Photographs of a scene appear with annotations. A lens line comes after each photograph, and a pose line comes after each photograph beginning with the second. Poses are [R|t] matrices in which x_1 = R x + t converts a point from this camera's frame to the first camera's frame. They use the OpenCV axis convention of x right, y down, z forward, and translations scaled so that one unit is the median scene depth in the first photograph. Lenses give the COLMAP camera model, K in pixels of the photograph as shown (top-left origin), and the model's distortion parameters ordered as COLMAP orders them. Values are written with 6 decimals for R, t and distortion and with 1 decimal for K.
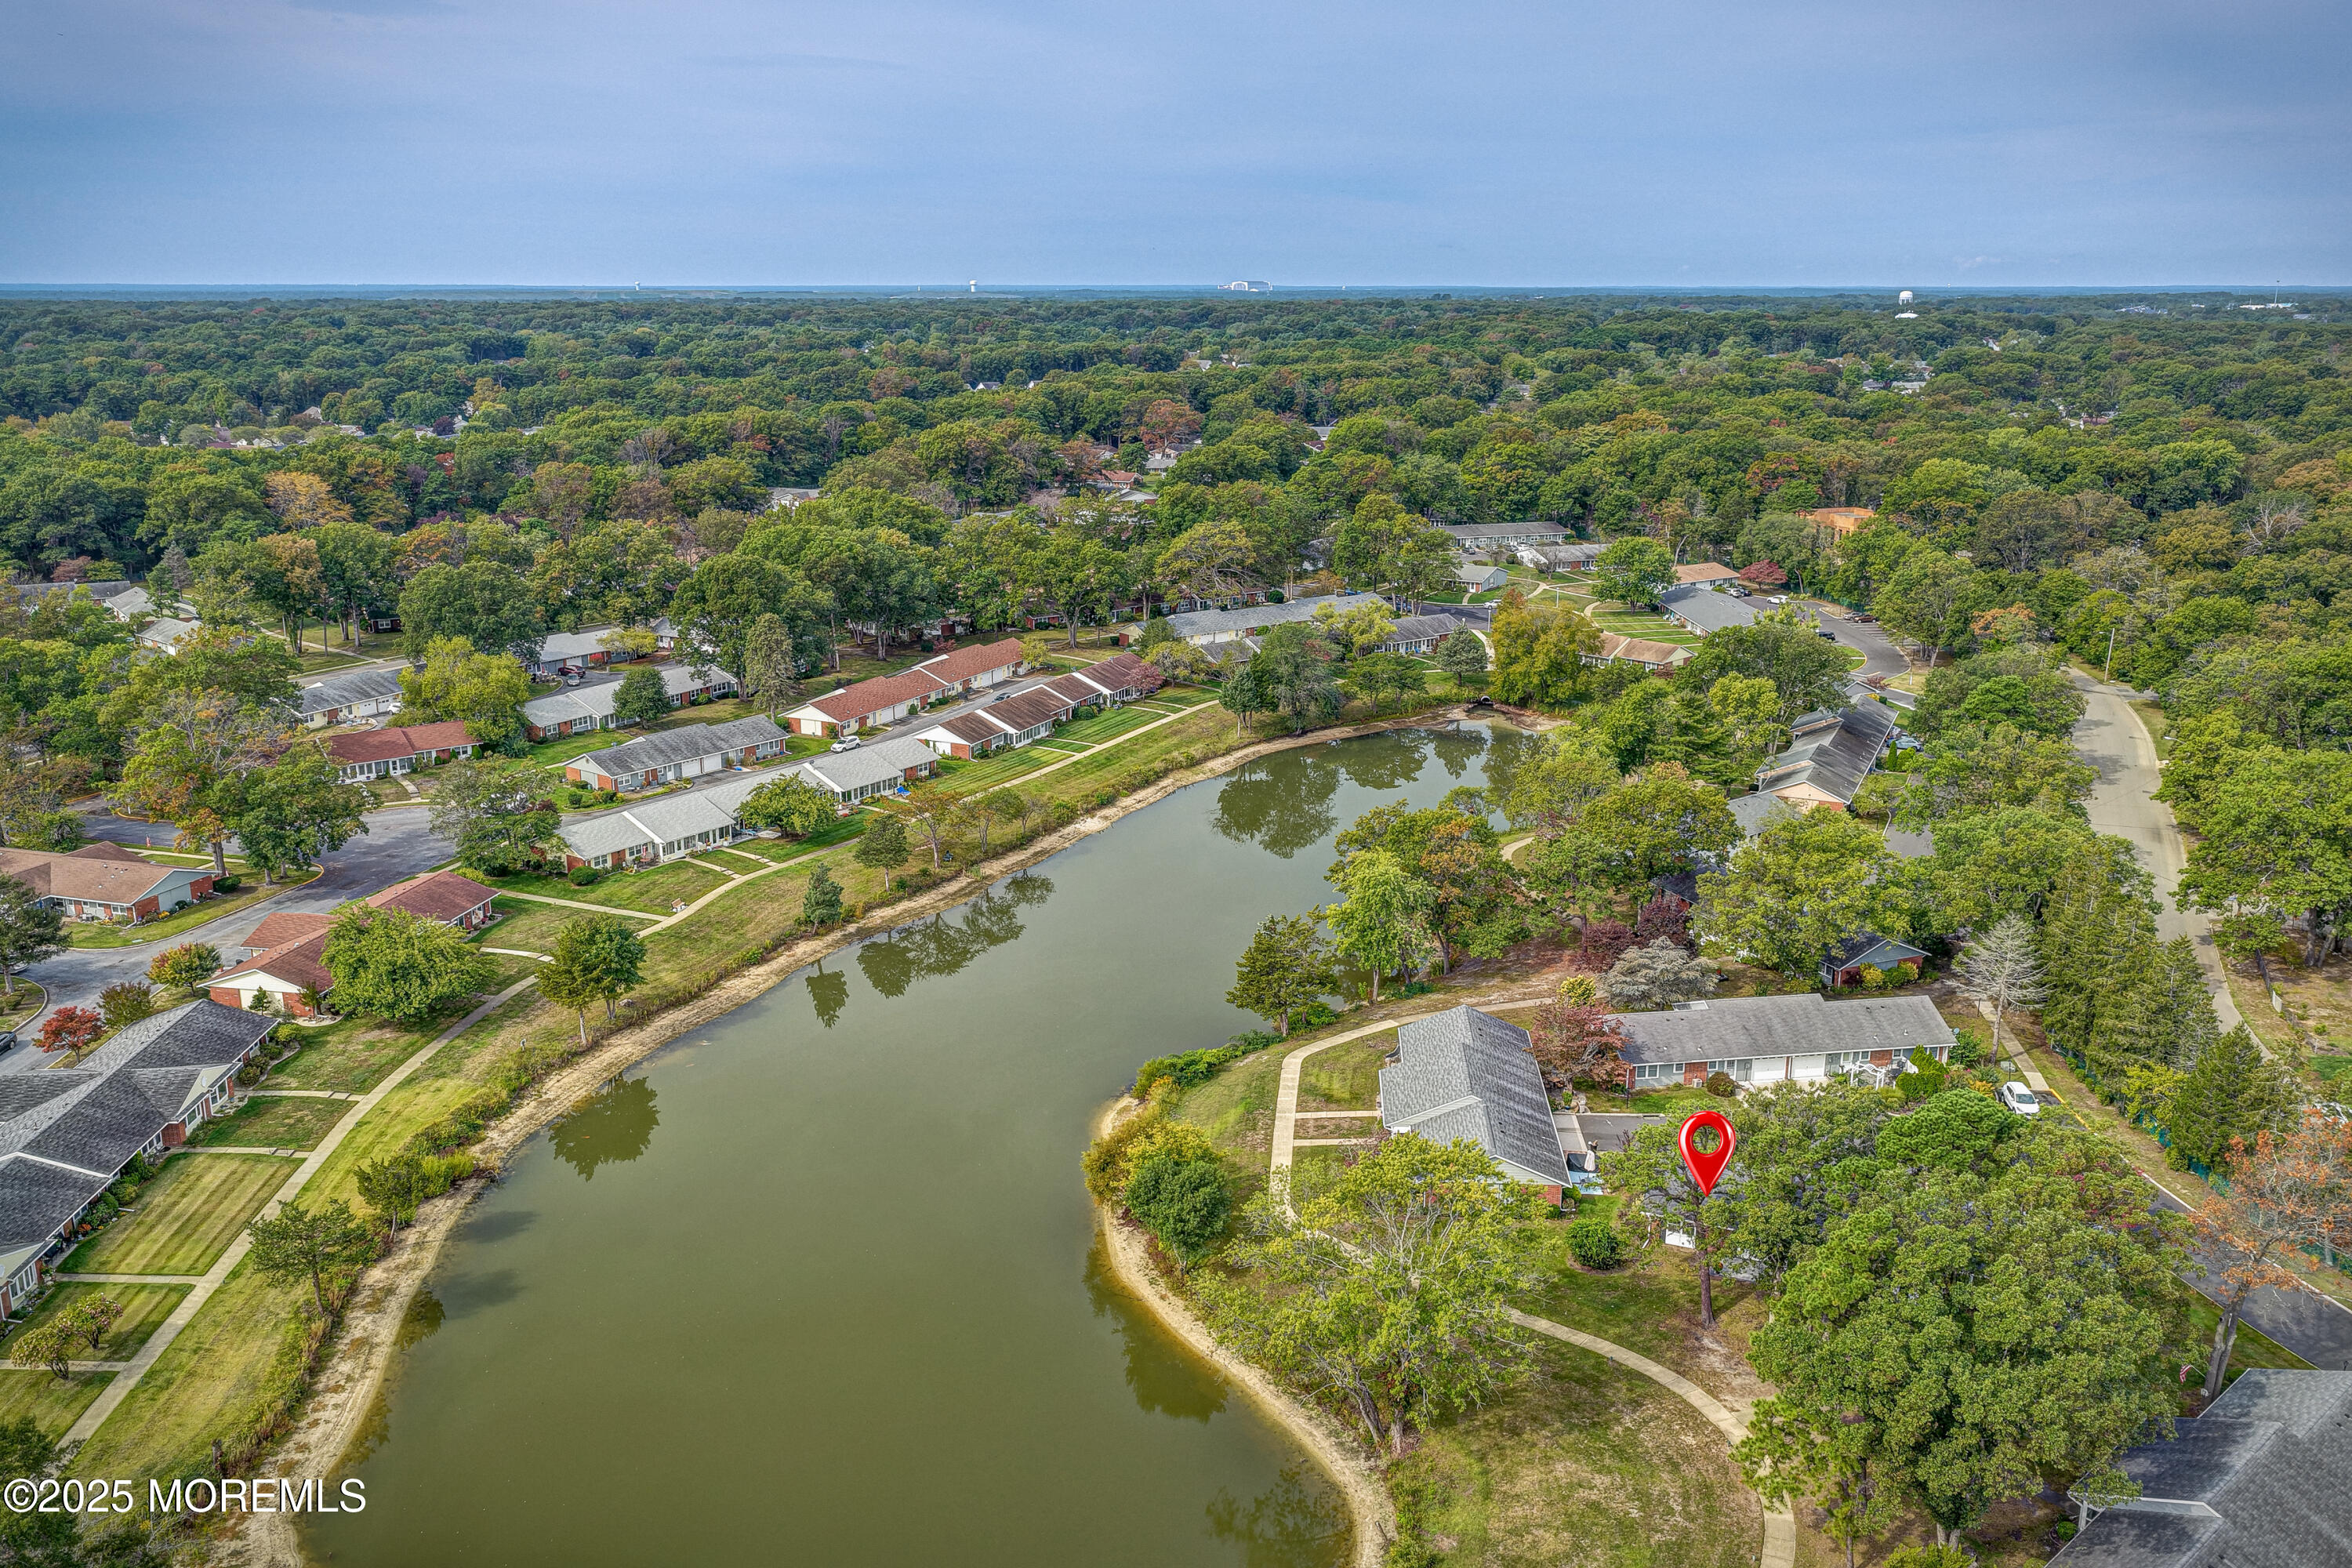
lens RADIAL K [[1955.5, 0, 1176.0], [0, 1955.5, 784.0], [0, 0, 1]] dist [-0.014605, 0.056590]
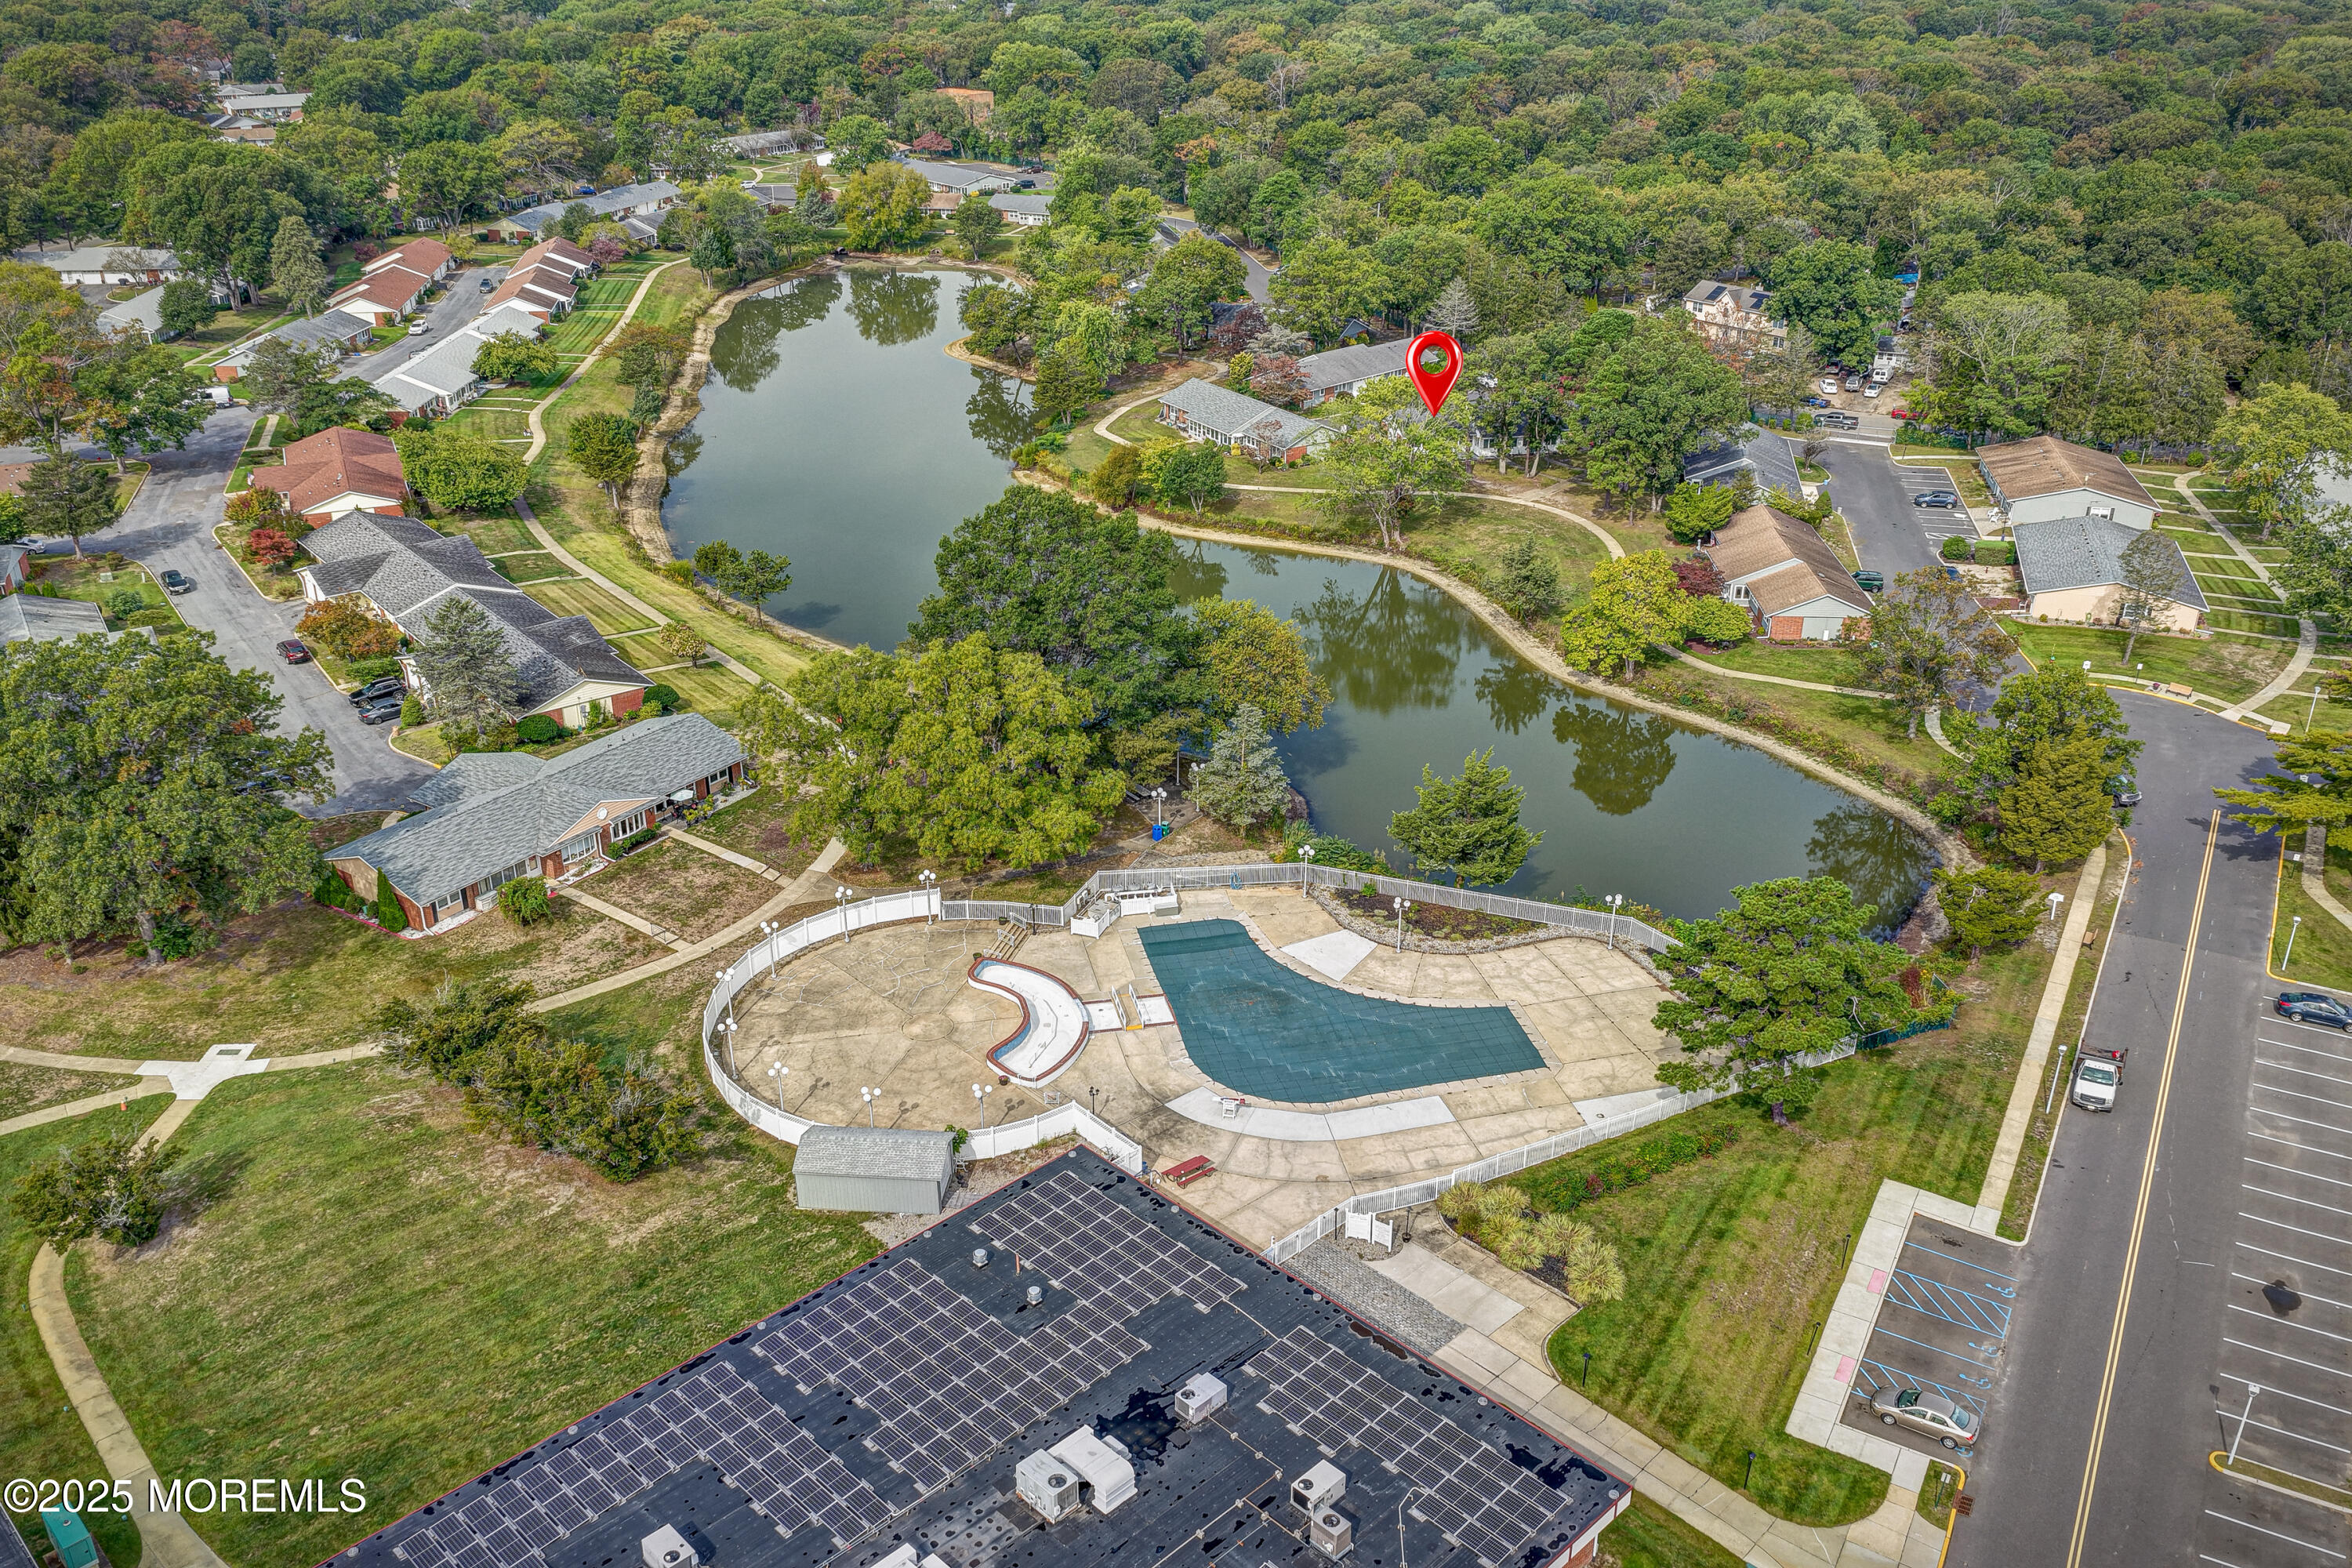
lens RADIAL K [[1955.5, 0, 1176.0], [0, 1955.5, 784.0], [0, 0, 1]] dist [-0.014605, 0.056590]
pose [[0.817802, -0.241088, 0.522567, -0.568550], [0.145243, 0.965092, 0.217948, 0.062897], [-0.556870, -0.102339, 0.824271, -0.234930]]
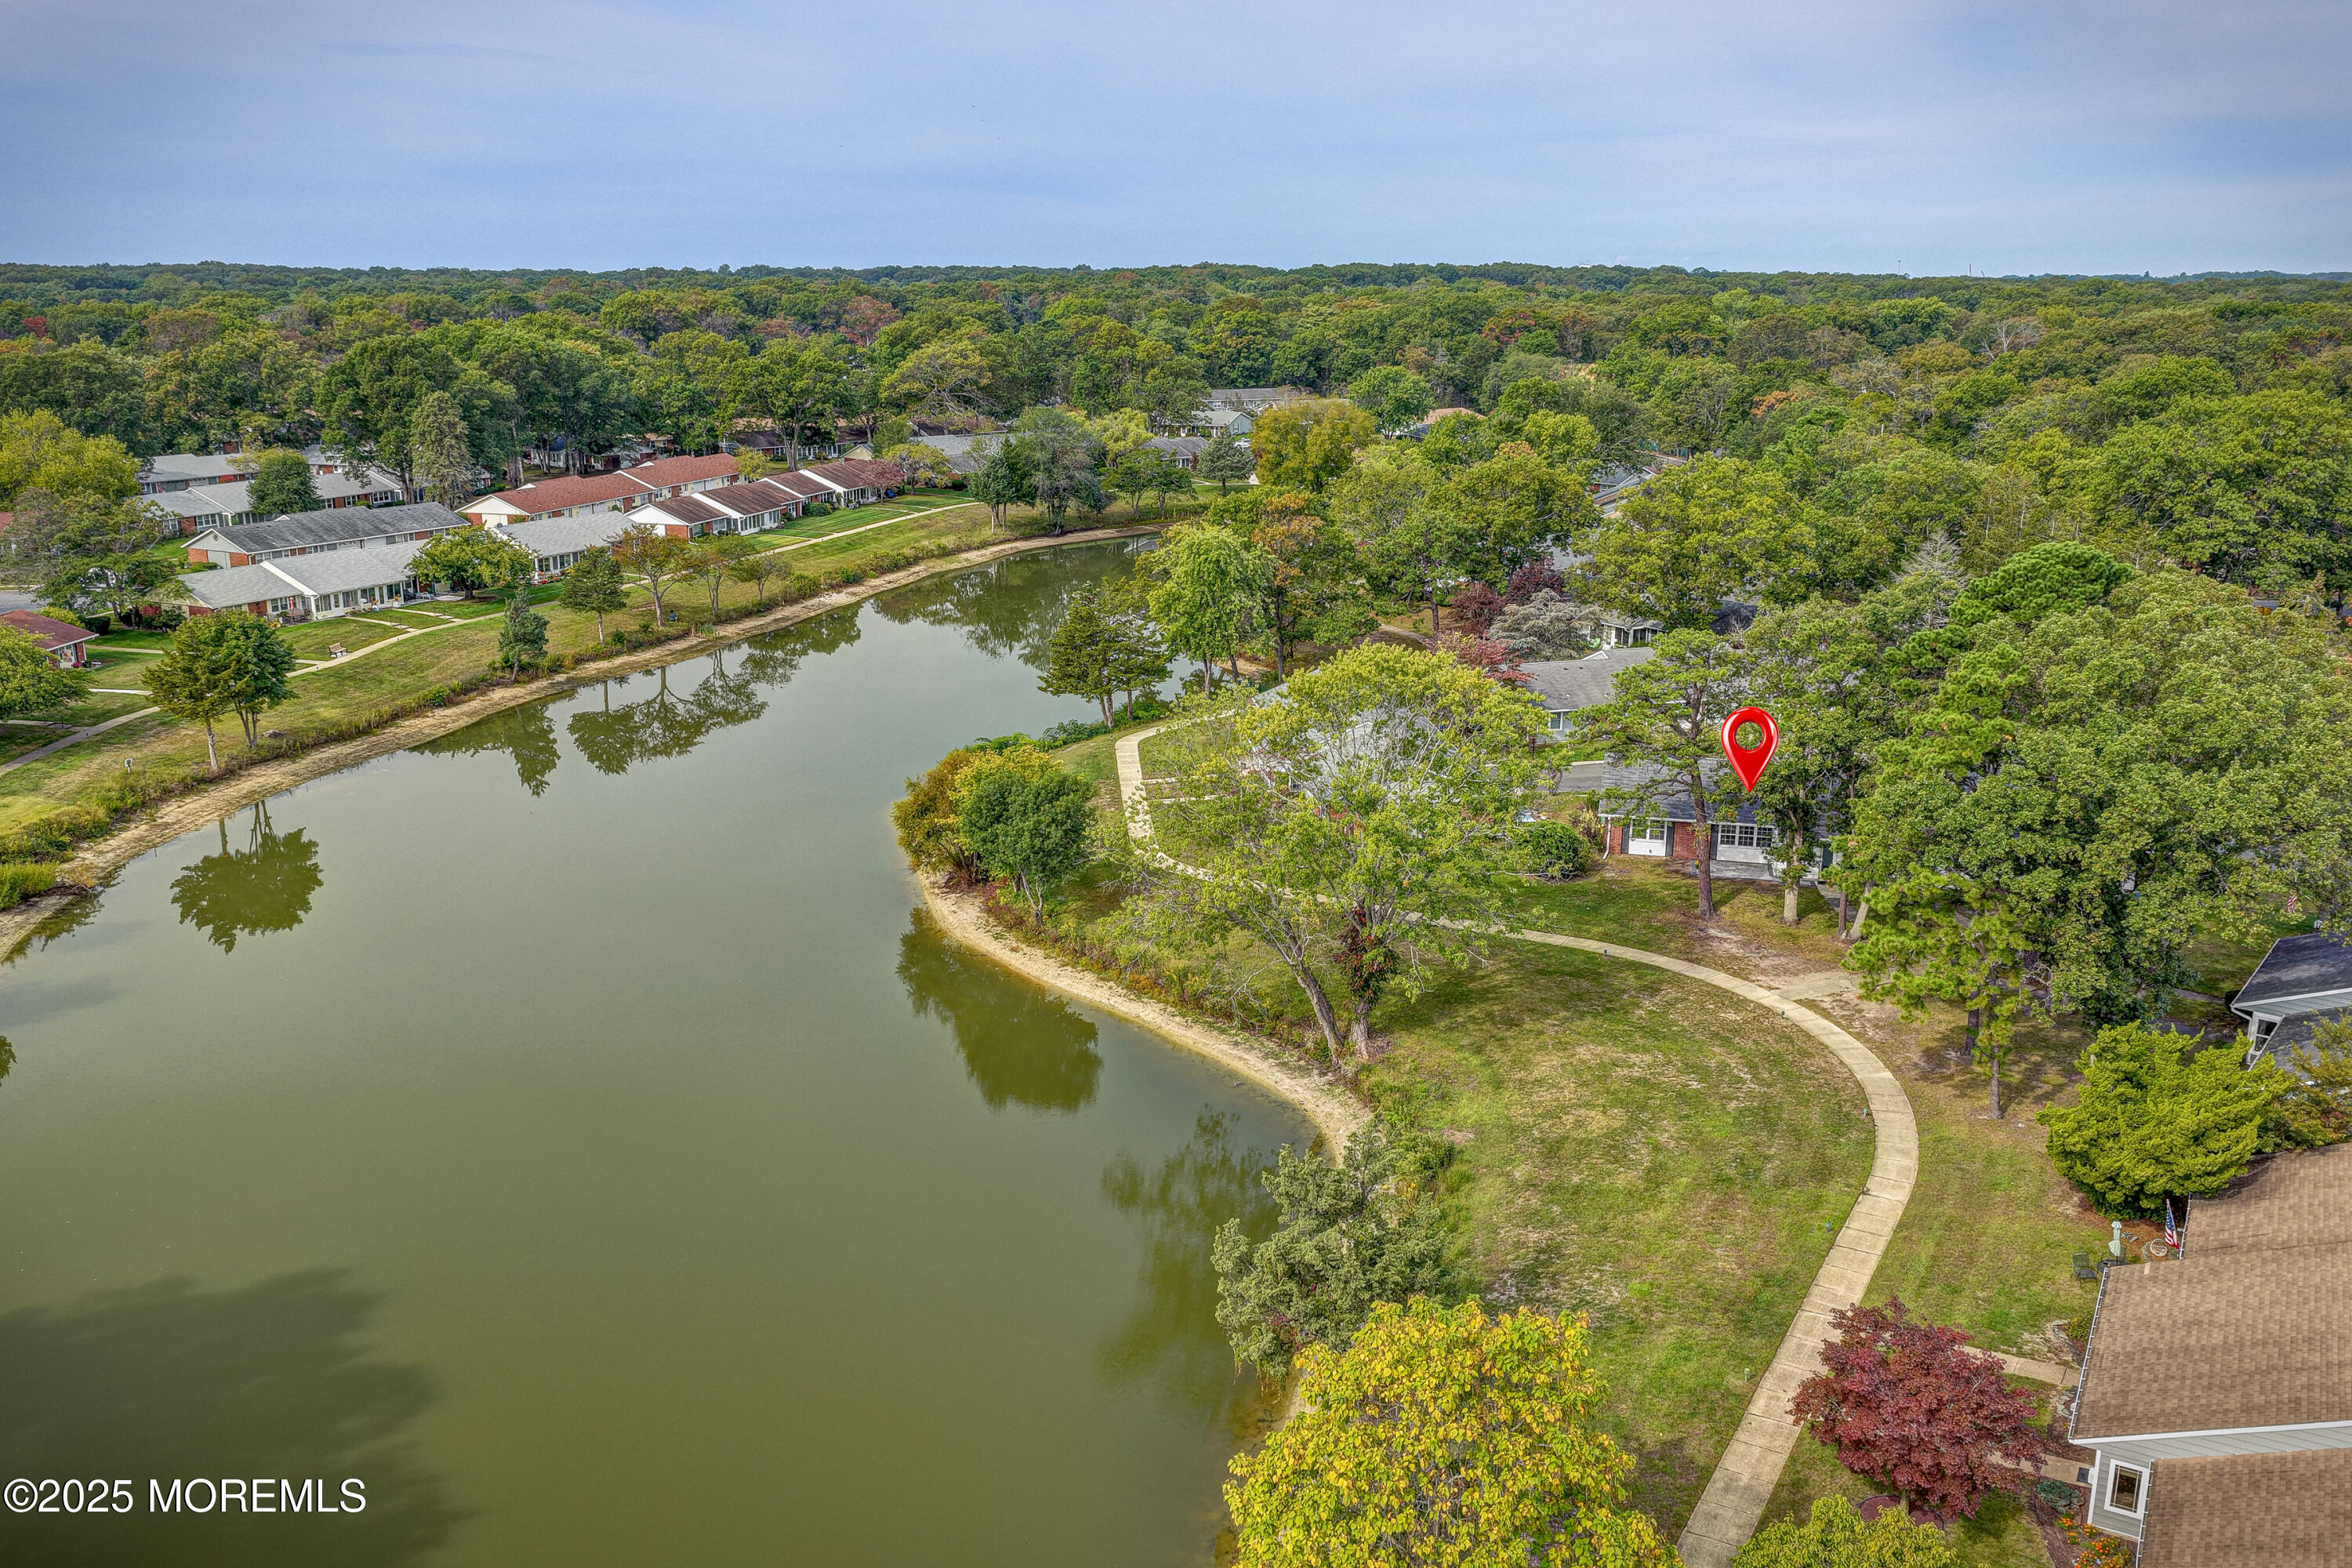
lens RADIAL K [[1955.5, 0, 1176.0], [0, 1955.5, 784.0], [0, 0, 1]] dist [-0.014605, 0.056590]
pose [[0.987301, -0.040573, 0.153589, -0.035753], [0.040276, 0.999176, 0.005041, 0.117716], [-0.153667, 0.001209, 0.988122, 0.136655]]
